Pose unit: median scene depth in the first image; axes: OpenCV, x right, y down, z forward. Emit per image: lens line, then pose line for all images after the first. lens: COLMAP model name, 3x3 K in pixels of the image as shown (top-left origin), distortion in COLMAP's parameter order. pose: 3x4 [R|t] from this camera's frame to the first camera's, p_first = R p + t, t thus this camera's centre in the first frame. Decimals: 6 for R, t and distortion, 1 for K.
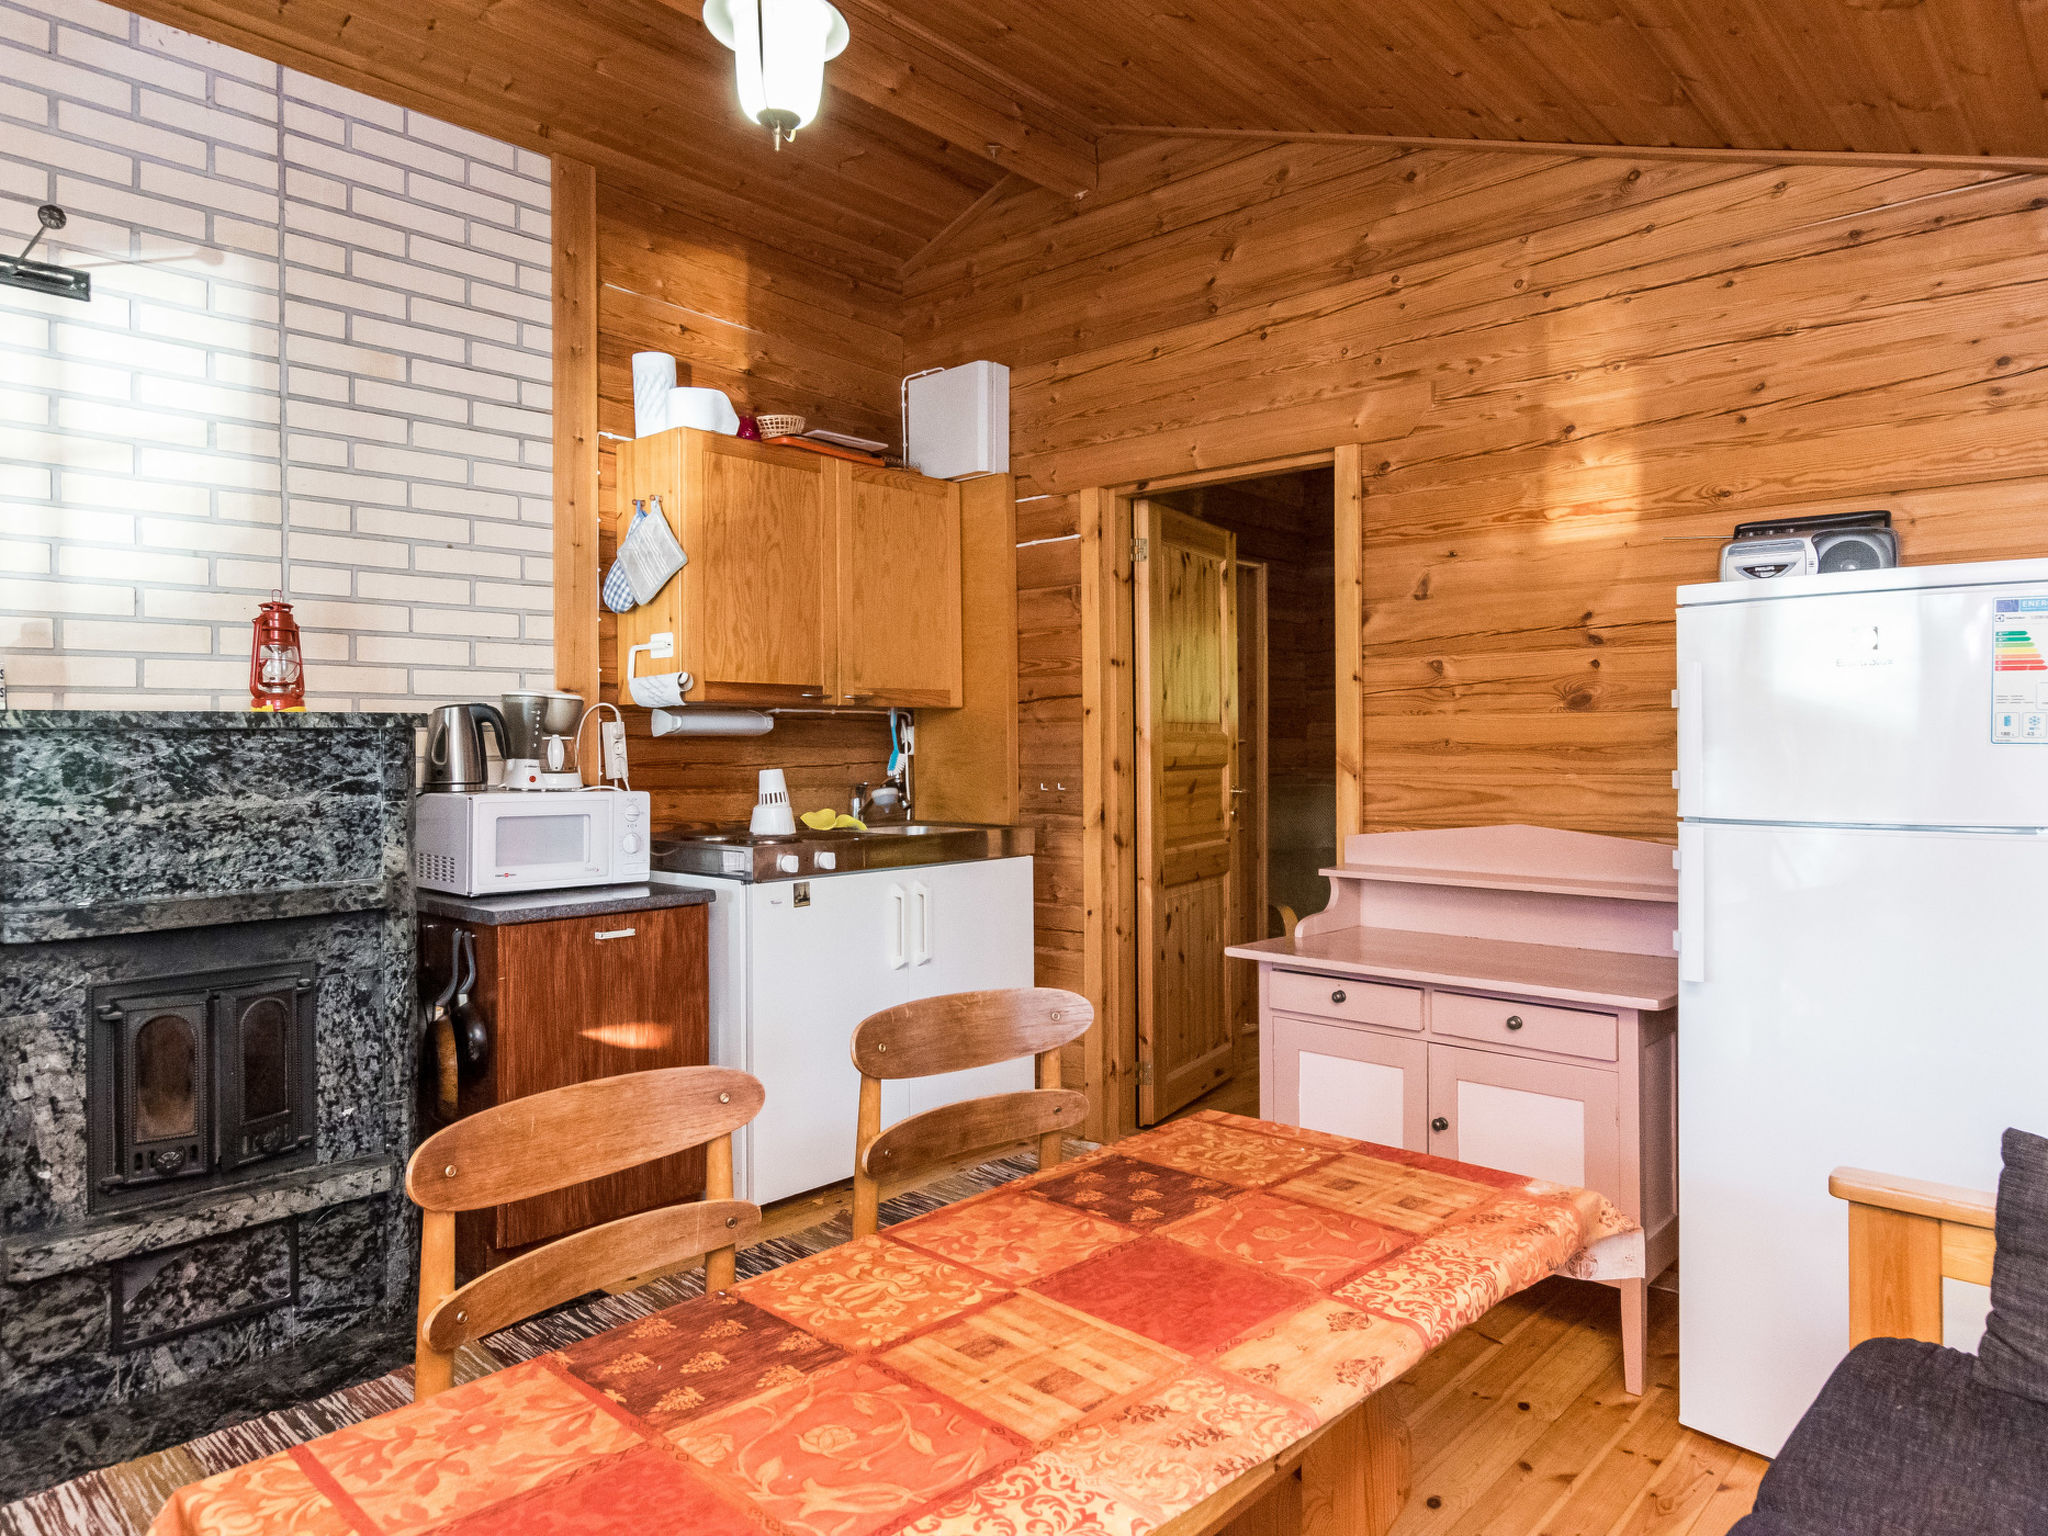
lens RADIAL K [[1310.4, 0, 1043.8], [0, 1310.4, 749.6], [0, 0, 1]] dist [-0.001386, 0.000470]
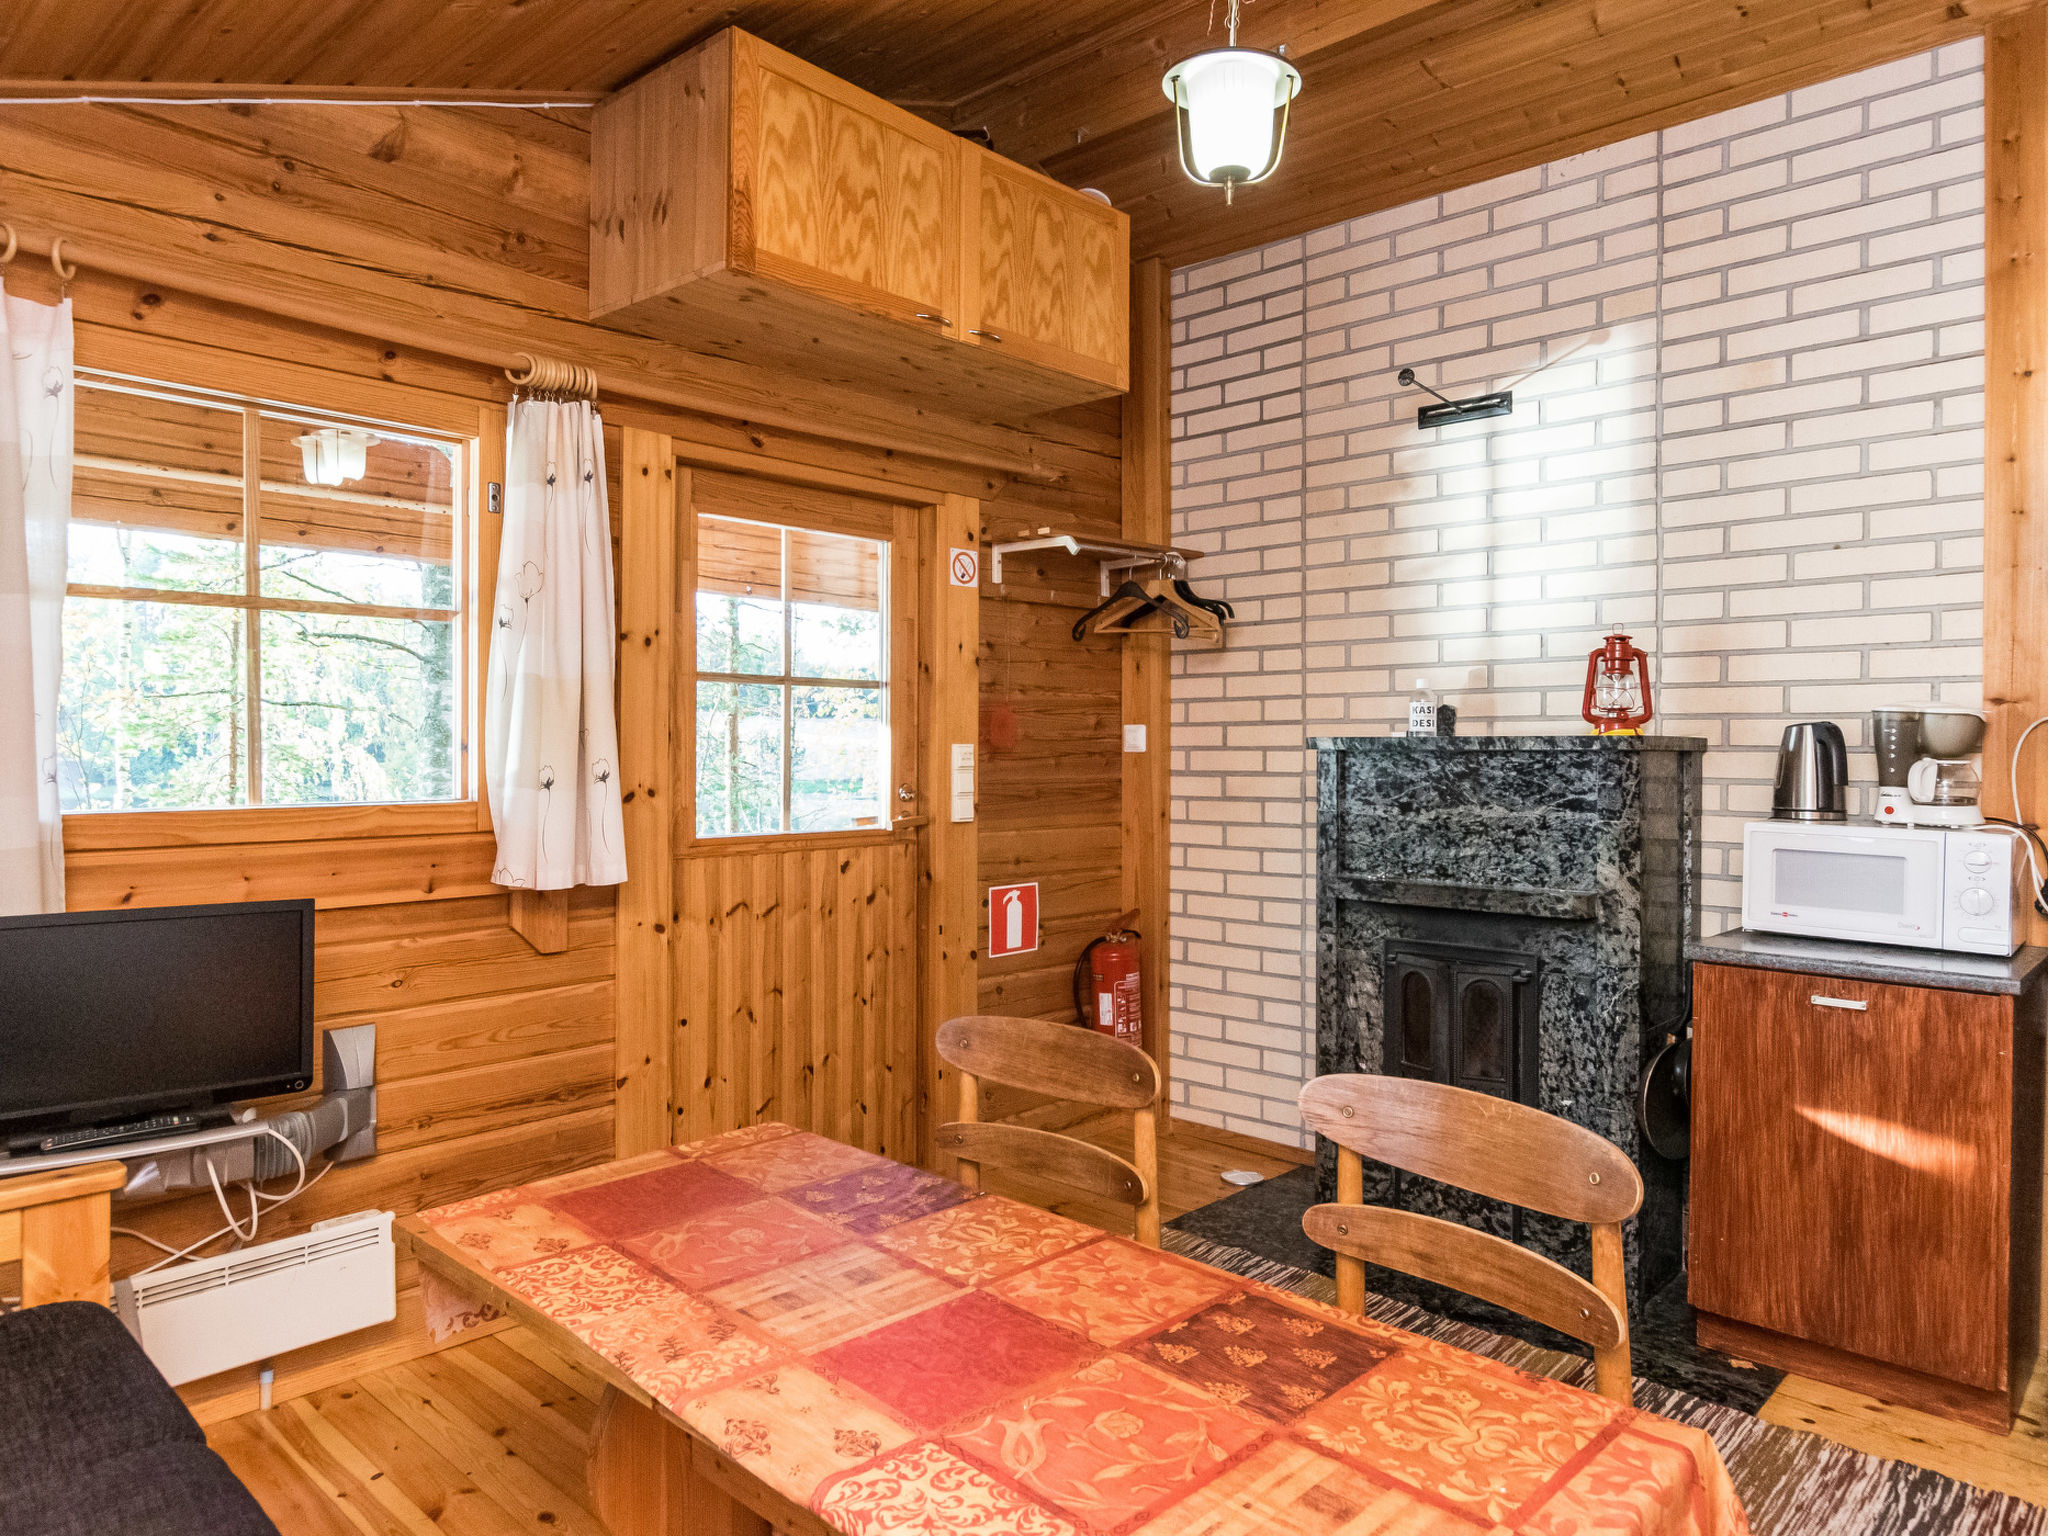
lens RADIAL K [[1310.4, 0, 1037.4], [0, 1310.4, 754.6], [0, 0, 1]] dist [-0.001386, 0.000470]
pose [[-0.018558, 0.009830, -0.999779, 0.568890], [-0.012890, 0.999866, 0.010070, -0.018111], [0.999745, 0.013074, -0.018429, 0.583408]]
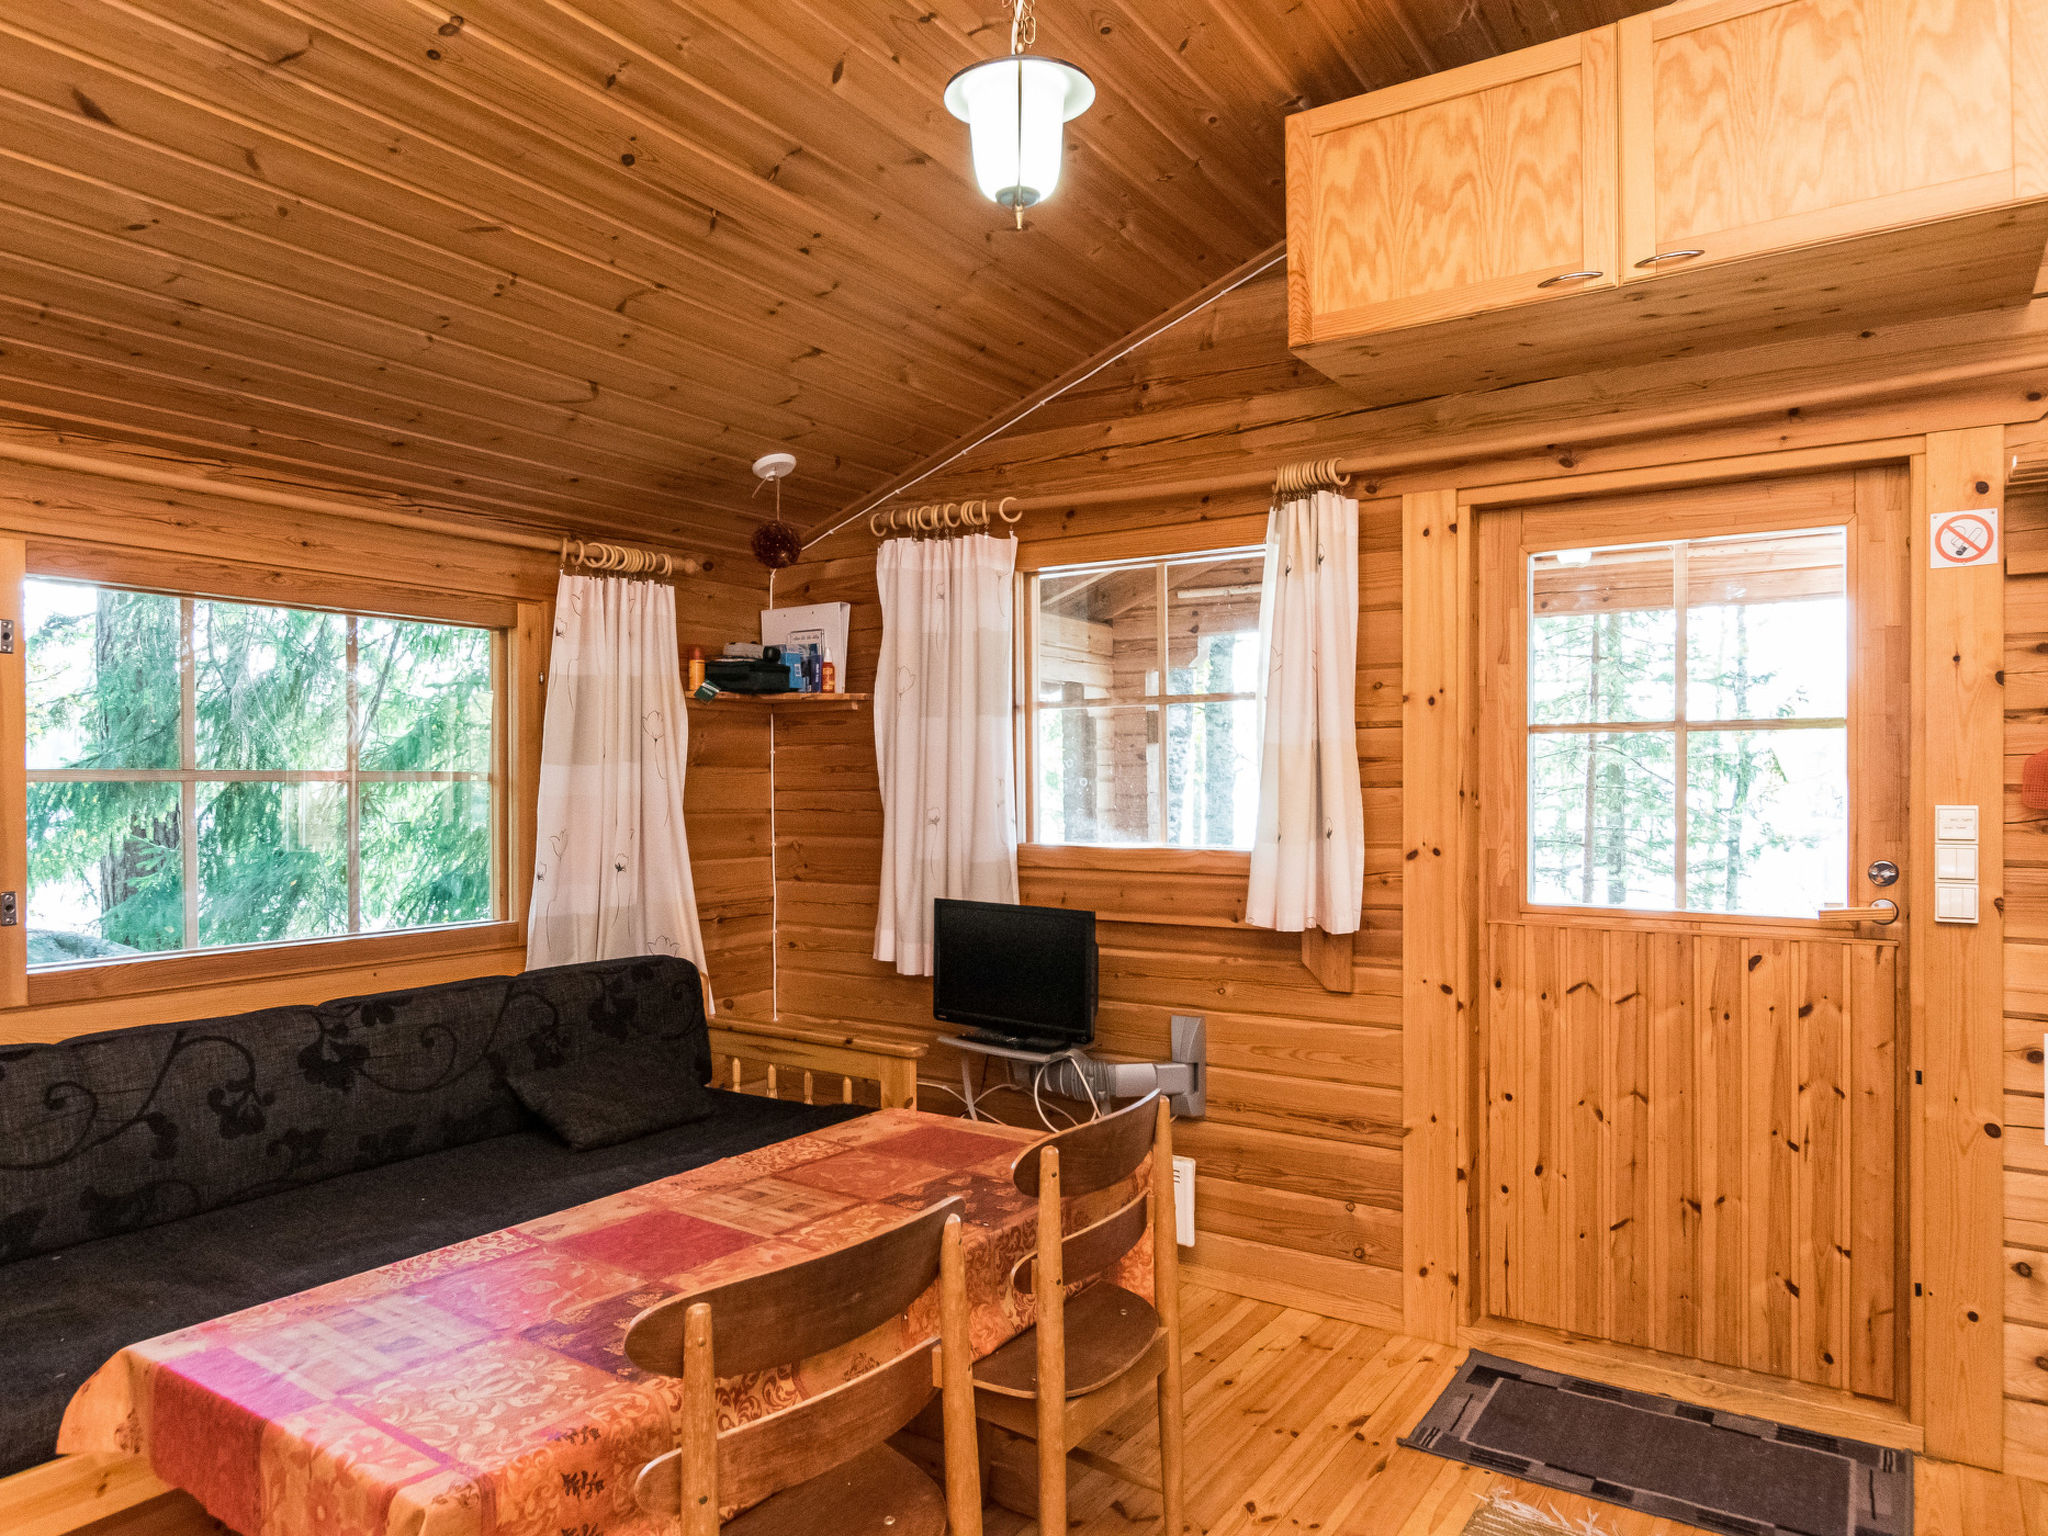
lens RADIAL K [[1310.4, 0, 1018.3], [0, 1310.4, 790.0], [0, 0, 1]] dist [-0.001386, 0.000470]
pose [[-0.989710, 0.005618, -0.142980, -0.043670], [0.003665, 0.999896, 0.013917, -0.040254], [0.143043, 0.013250, -0.989628, 1.304533]]
